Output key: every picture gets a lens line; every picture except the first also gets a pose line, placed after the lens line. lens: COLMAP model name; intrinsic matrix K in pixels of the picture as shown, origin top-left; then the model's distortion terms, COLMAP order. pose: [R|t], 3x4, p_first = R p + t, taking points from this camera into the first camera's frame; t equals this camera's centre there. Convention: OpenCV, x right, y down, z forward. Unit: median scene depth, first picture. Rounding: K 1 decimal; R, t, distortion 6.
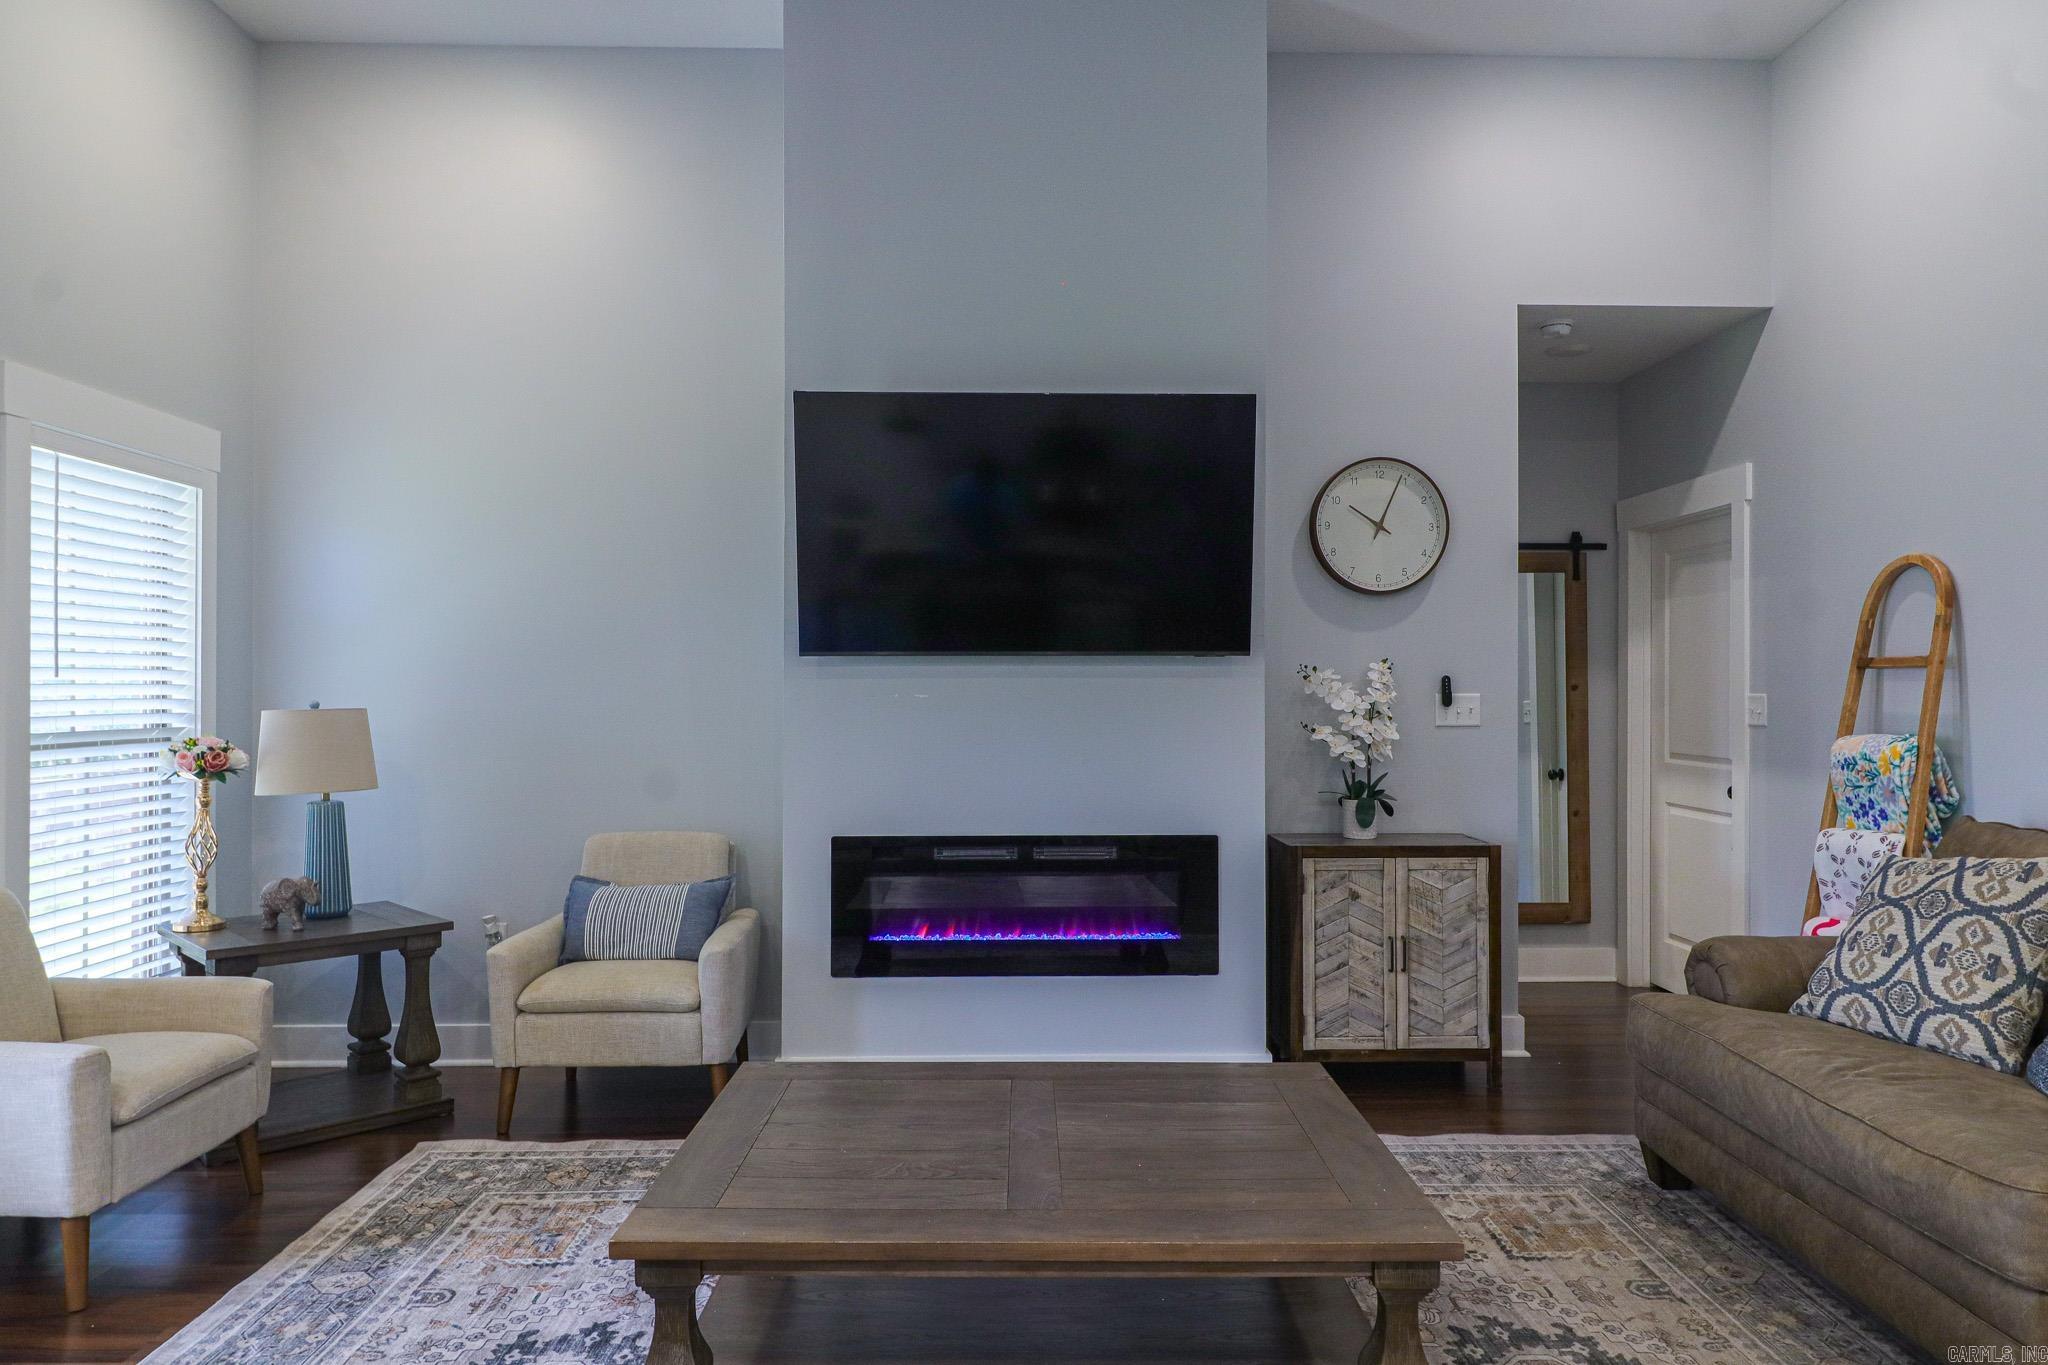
lens RADIAL K [[1290.6, 0, 1015.8], [0, 1290.6, 701.6], [0, 0, 1]] dist [0.002629, -0.001149]
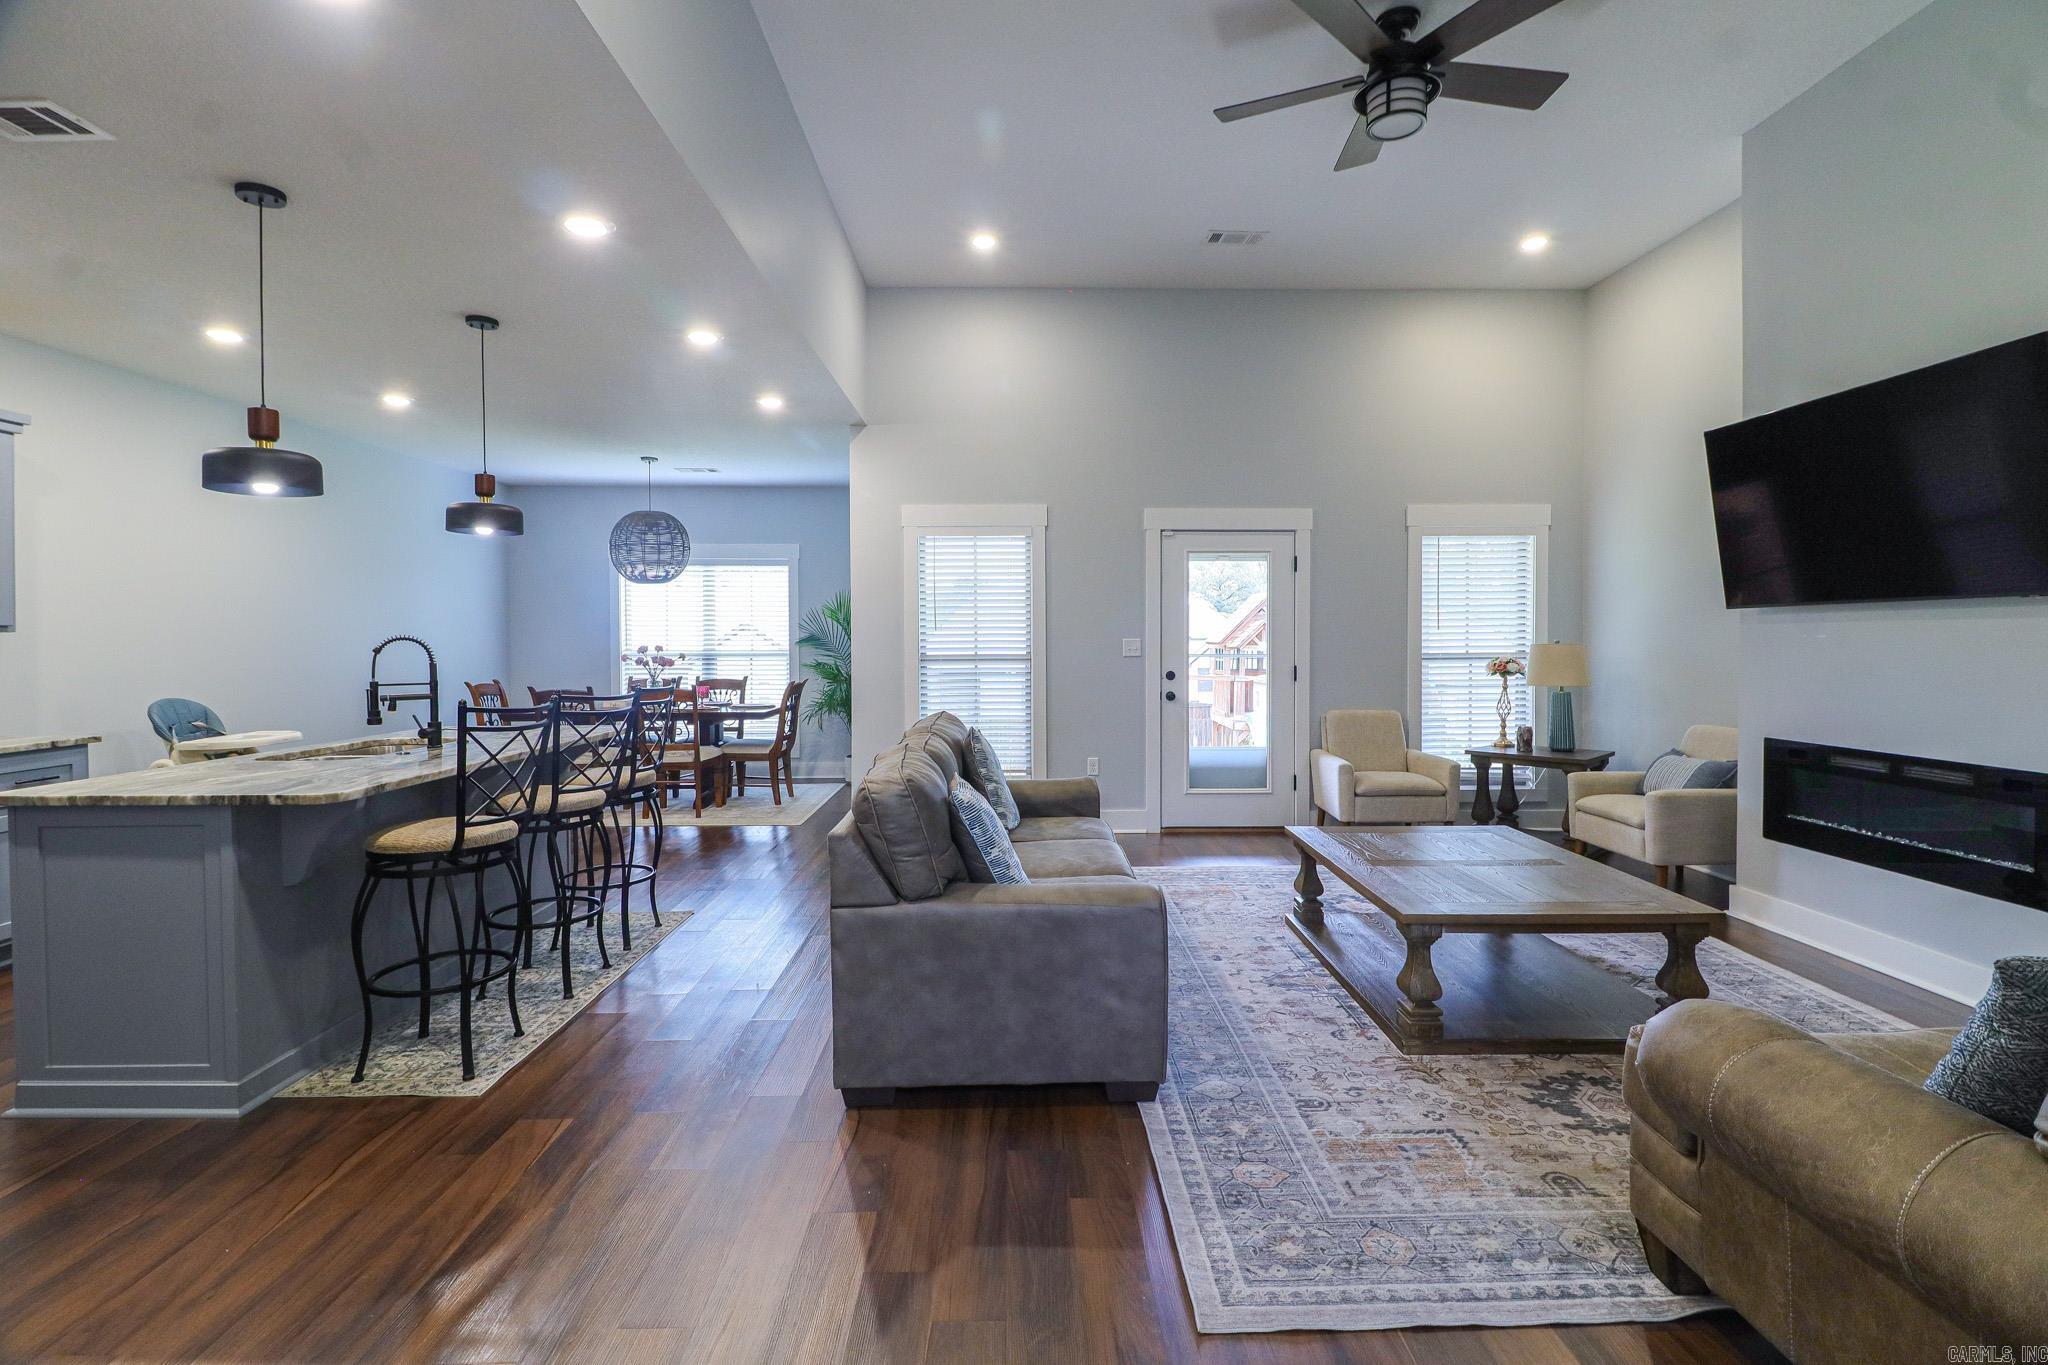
lens RADIAL K [[934.2, 0, 1041.0], [0, 934.2, 668.6], [0, 0, 1]] dist [0.014968, -0.011785]
pose [[0.010835, 0.030713, -0.999470, 0.842161], [-0.001854, 0.999527, 0.030695, 0.000353], [0.999940, 0.001520, 0.010887, 0.201760]]
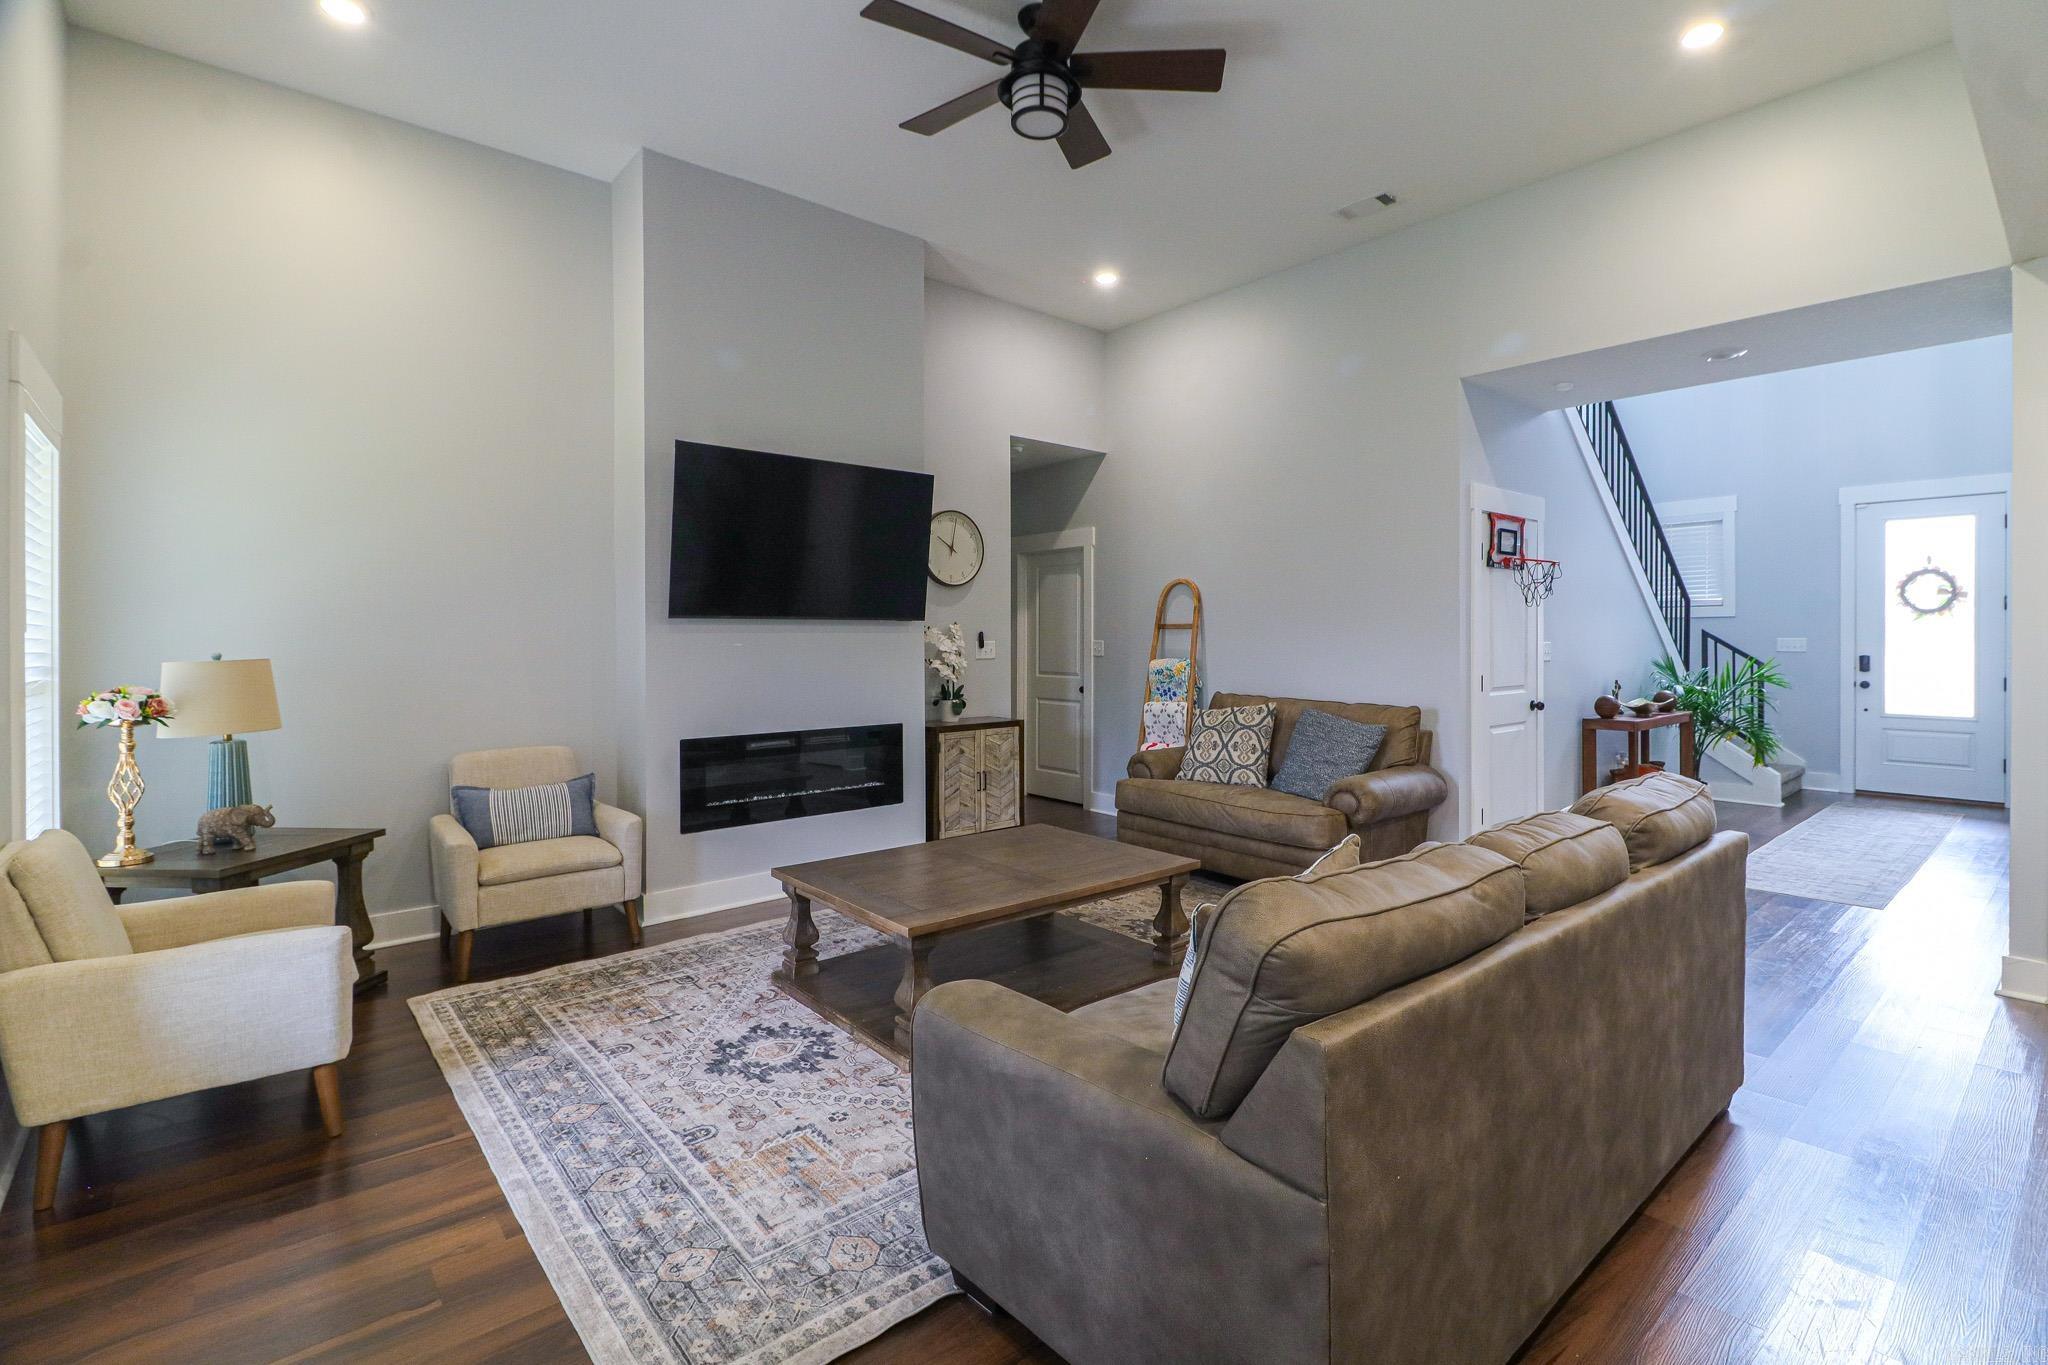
lens RADIAL K [[934.2, 0, 1041.0], [0, 934.2, 668.6], [0, 0, 1]] dist [0.014968, -0.011785]
pose [[0.768496, -0.024064, 0.639402, -0.500209], [0.009380, 0.999609, 0.026347, -0.001847], [-0.639786, -0.014250, 0.768421, -0.091663]]
